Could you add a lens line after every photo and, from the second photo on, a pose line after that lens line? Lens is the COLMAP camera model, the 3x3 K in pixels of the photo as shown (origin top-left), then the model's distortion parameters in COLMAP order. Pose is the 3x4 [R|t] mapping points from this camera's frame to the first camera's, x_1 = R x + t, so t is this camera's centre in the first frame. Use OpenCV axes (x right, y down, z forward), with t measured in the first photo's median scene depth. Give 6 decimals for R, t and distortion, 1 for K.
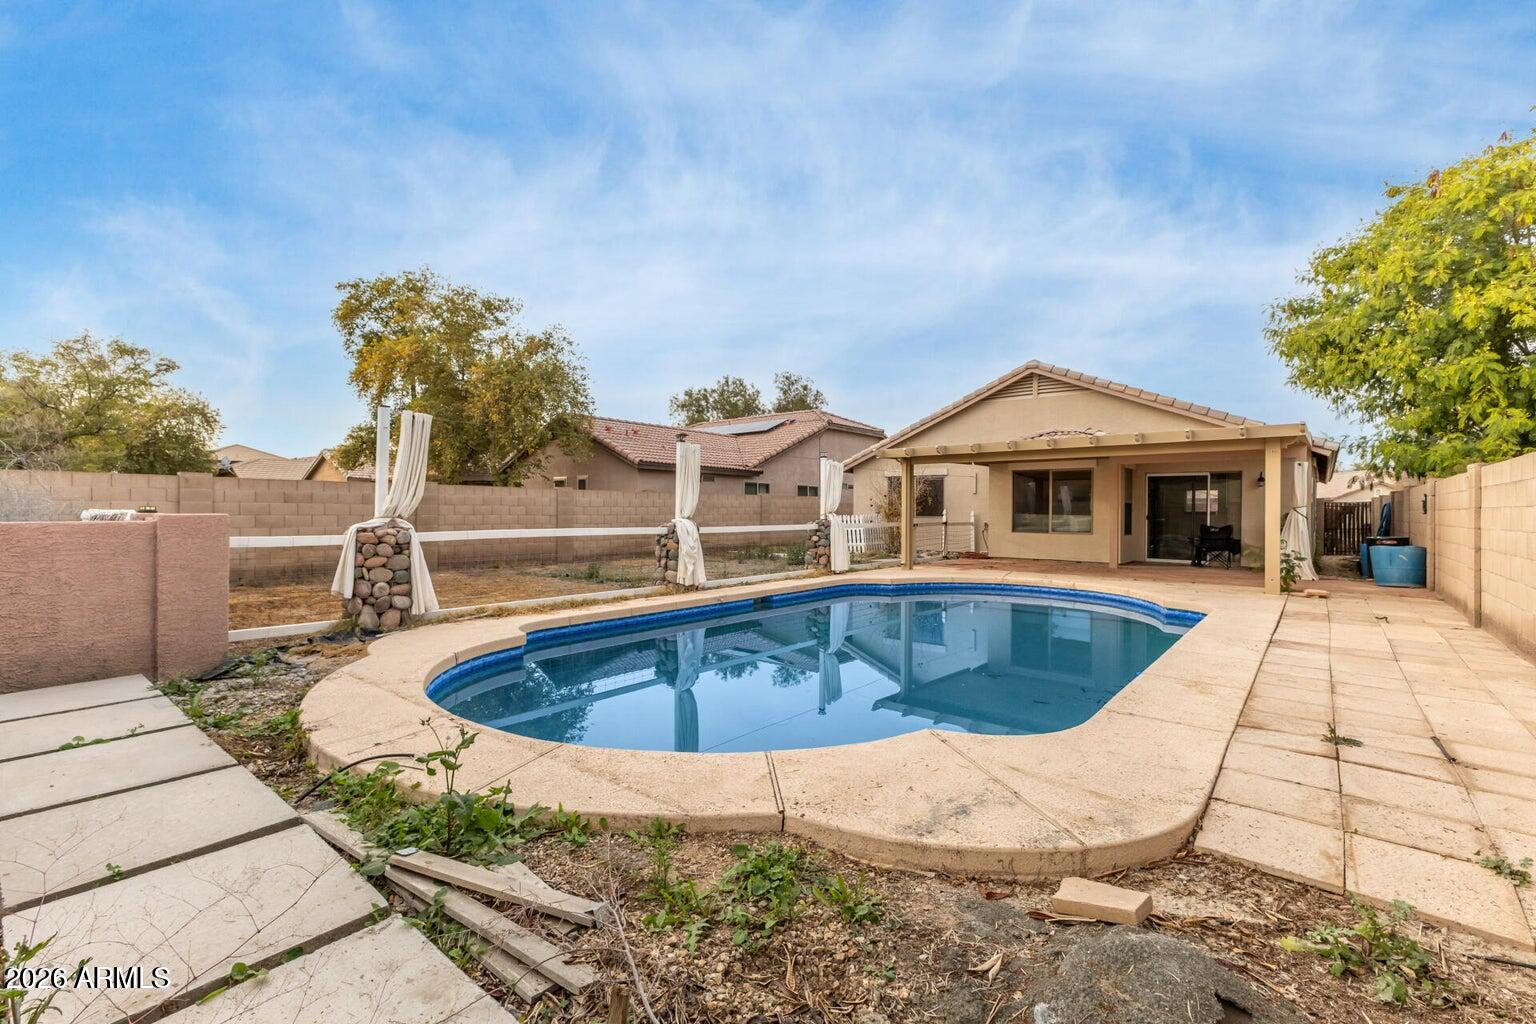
lens RADIAL K [[676.7, 0, 794.6], [0, 676.7, 505.3], [0, 0, 1]] dist [0.005919, -0.001409]
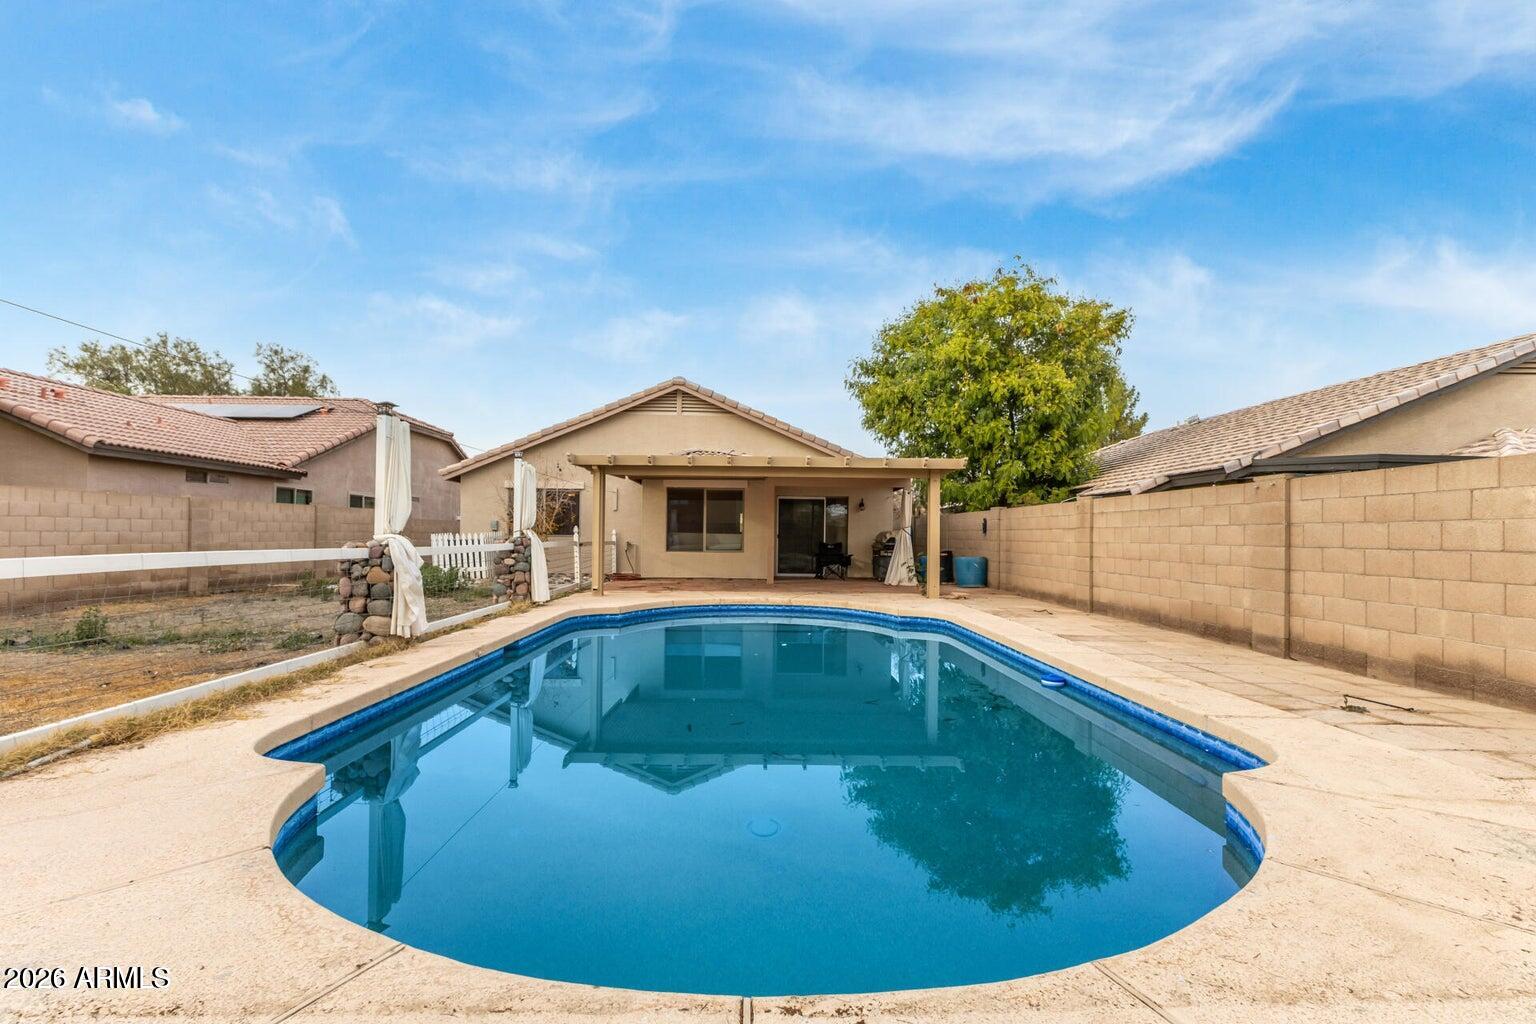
lens RADIAL K [[676.7, 0, 771.4], [0, 676.7, 523.6], [0, 0, 1]] dist [0.005919, -0.001409]
pose [[0.764657, 0.013384, 0.644298, -0.191417], [-0.011273, 0.999909, -0.007392, 0.006153], [-0.644339, -0.001610, 0.764739, 0.170288]]
